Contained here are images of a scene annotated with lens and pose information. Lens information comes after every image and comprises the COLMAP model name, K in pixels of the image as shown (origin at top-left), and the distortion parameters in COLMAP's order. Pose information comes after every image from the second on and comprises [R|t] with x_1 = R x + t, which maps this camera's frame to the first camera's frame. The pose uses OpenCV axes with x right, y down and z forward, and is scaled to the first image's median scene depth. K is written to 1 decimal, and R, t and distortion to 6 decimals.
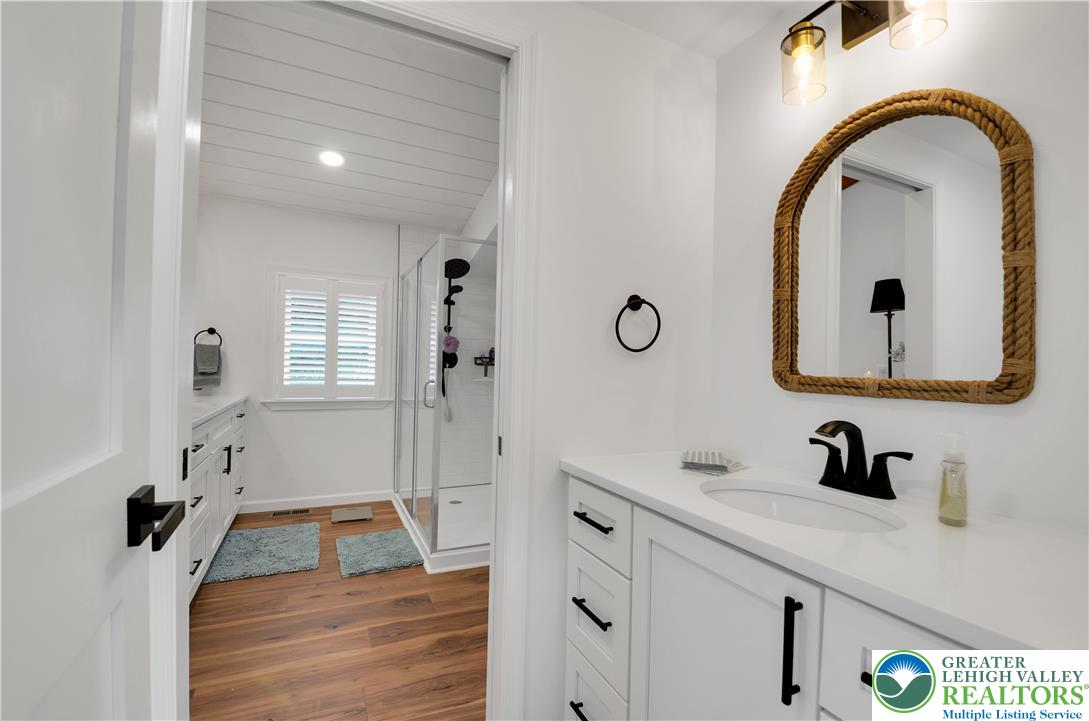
lens RADIAL K [[471.7, 0, 545.7], [0, 471.7, 367.2], [0, 0, 1]] dist [0.001236, -0.015729]
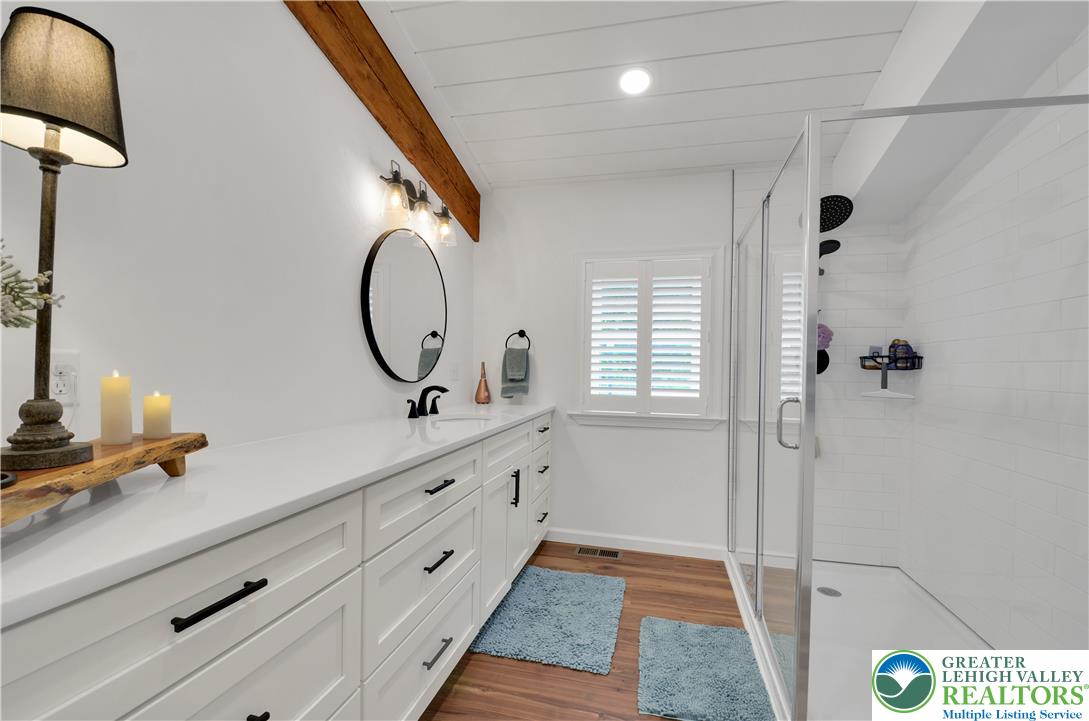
lens RADIAL K [[471.7, 0, 545.7], [0, 471.7, 367.2], [0, 0, 1]] dist [0.001236, -0.015729]
pose [[0.772896, -0.008560, -0.634475, -0.088870], [0.002455, 0.999942, -0.010499, -0.001847], [0.634528, 0.006557, 0.772872, 0.301325]]
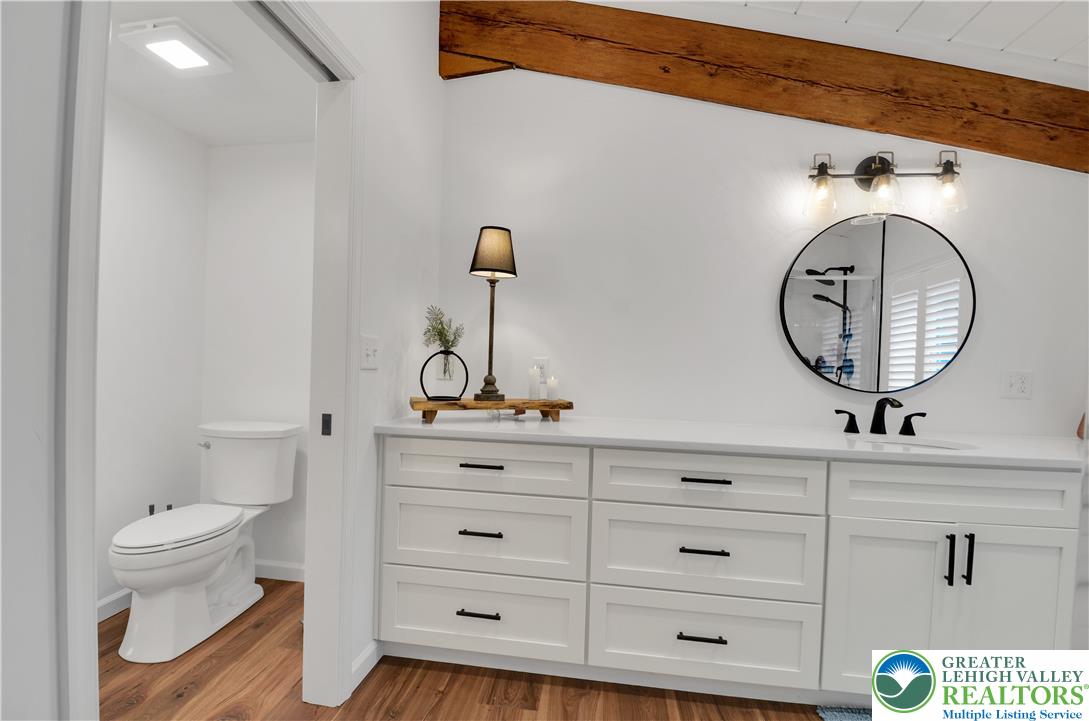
lens RADIAL K [[471.7, 0, 545.7], [0, 471.7, 367.2], [0, 0, 1]] dist [0.001236, -0.015729]
pose [[-0.557790, -0.035187, -0.829236, 0.020113], [-0.039564, 0.999092, -0.015782, 0.006161], [0.829039, 0.024005, -0.558676, 0.668648]]
